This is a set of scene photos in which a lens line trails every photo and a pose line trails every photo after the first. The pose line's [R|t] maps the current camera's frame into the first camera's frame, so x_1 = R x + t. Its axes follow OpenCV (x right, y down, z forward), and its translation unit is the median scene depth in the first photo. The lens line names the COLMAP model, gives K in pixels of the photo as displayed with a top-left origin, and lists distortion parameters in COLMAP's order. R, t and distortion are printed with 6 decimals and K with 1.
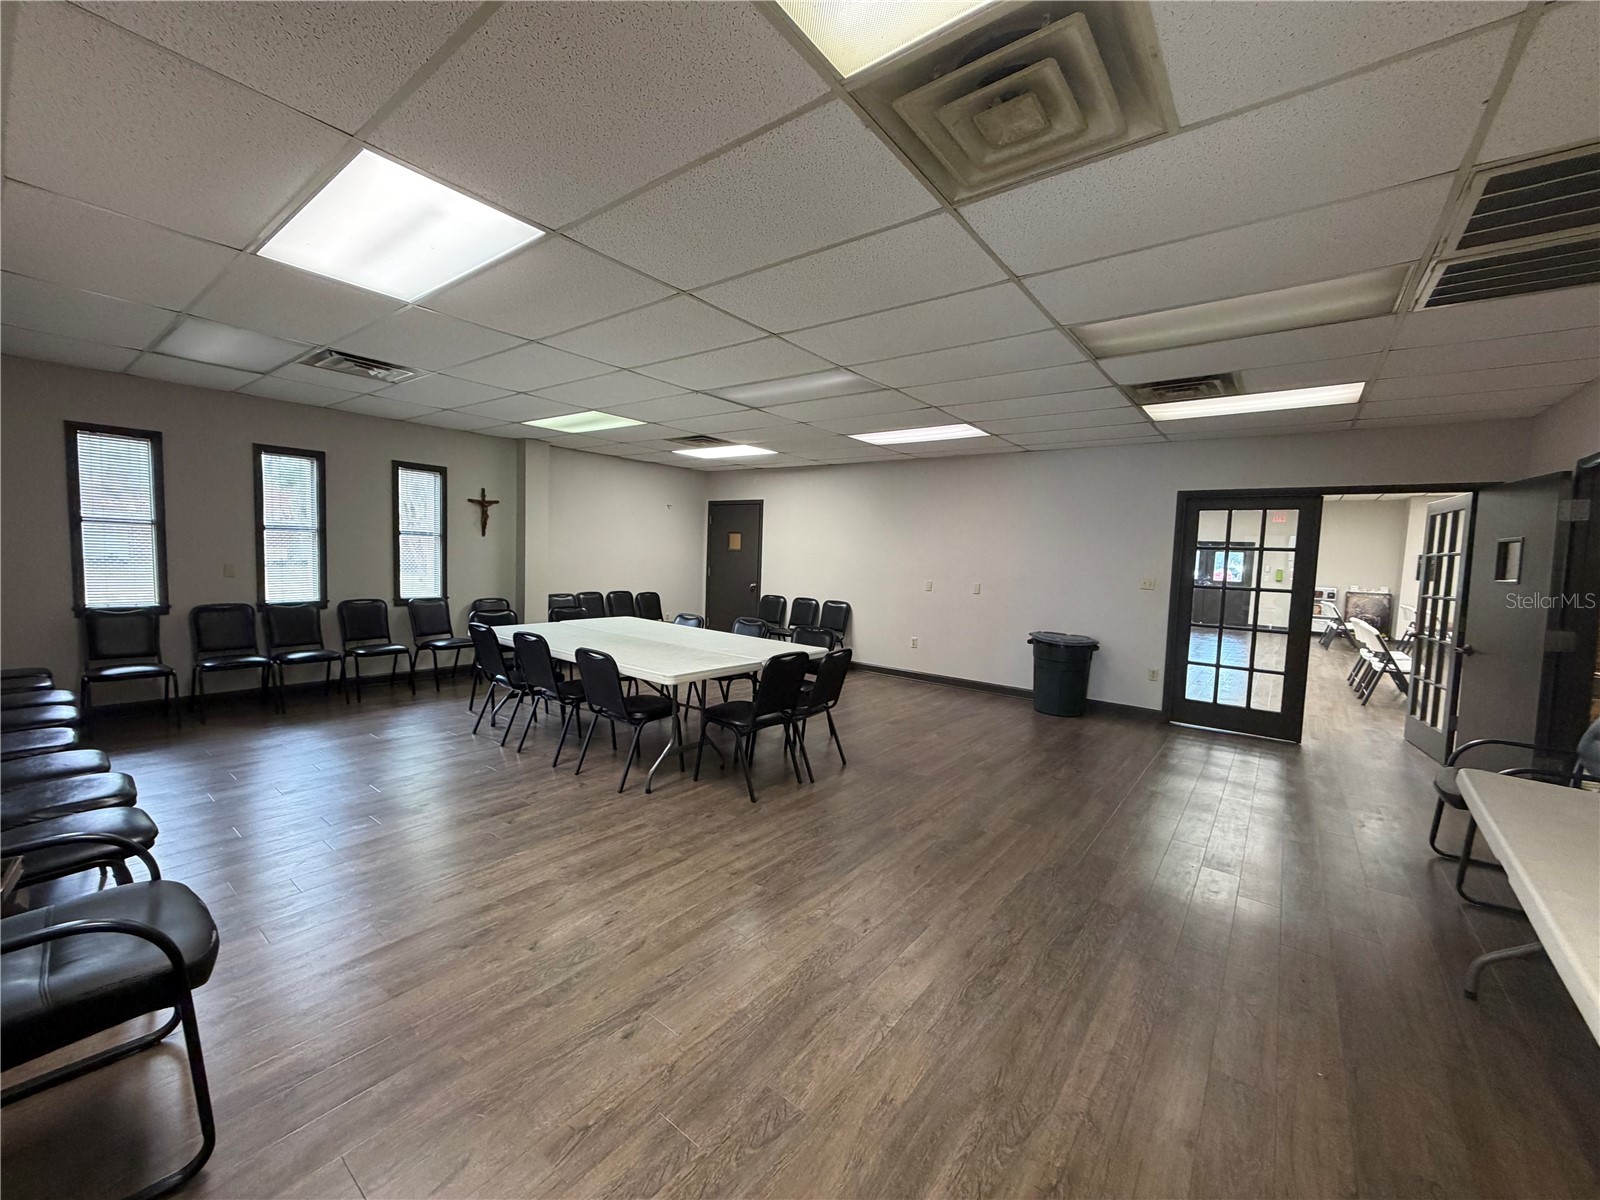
lens RADIAL K [[636.0, 0, 793.4], [0, 636.0, 595.8], [0, 0, 1]] dist [0.001466, -0.000063]
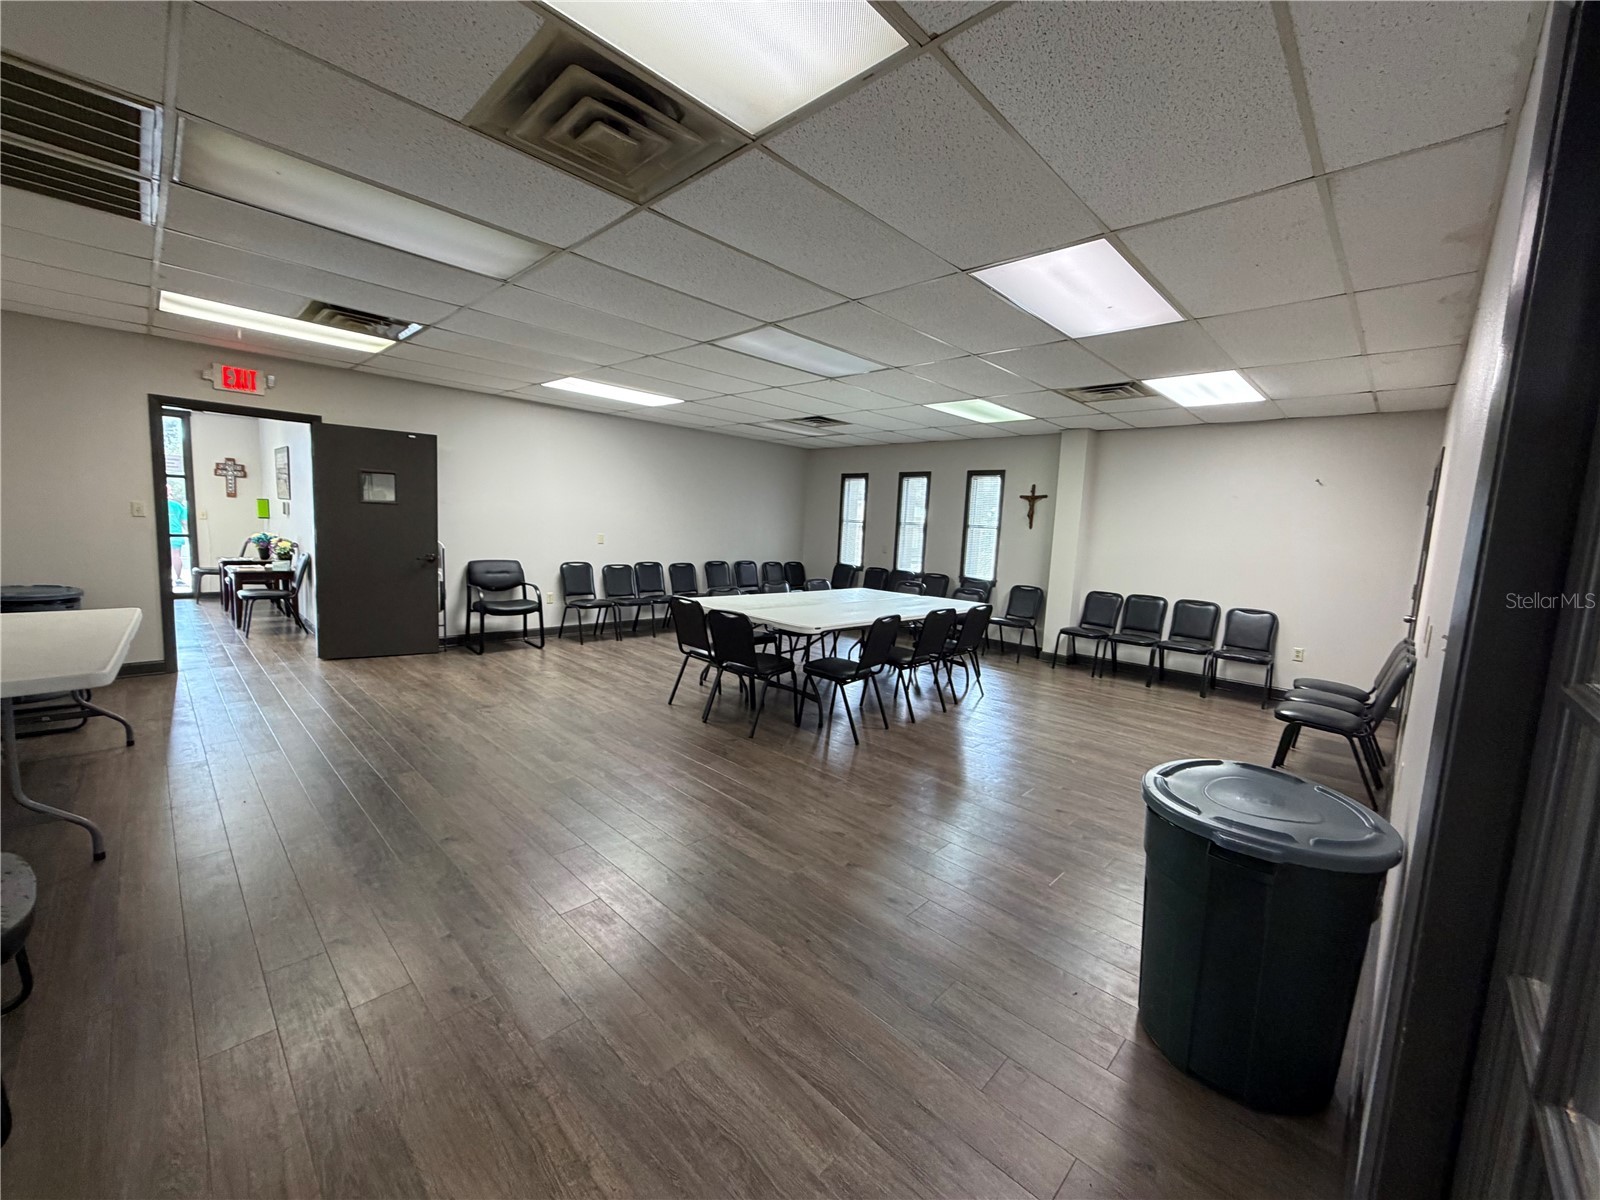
lens RADIAL K [[636.0, 0, 791.1], [0, 636.0, 599.0], [0, 0, 1]] dist [0.001466, -0.000063]
pose [[-0.106909, 0.077068, -0.991278, 0.928103], [-0.124524, 0.988104, 0.090251, -0.033476], [0.986440, 0.133087, -0.096040, 1.036191]]
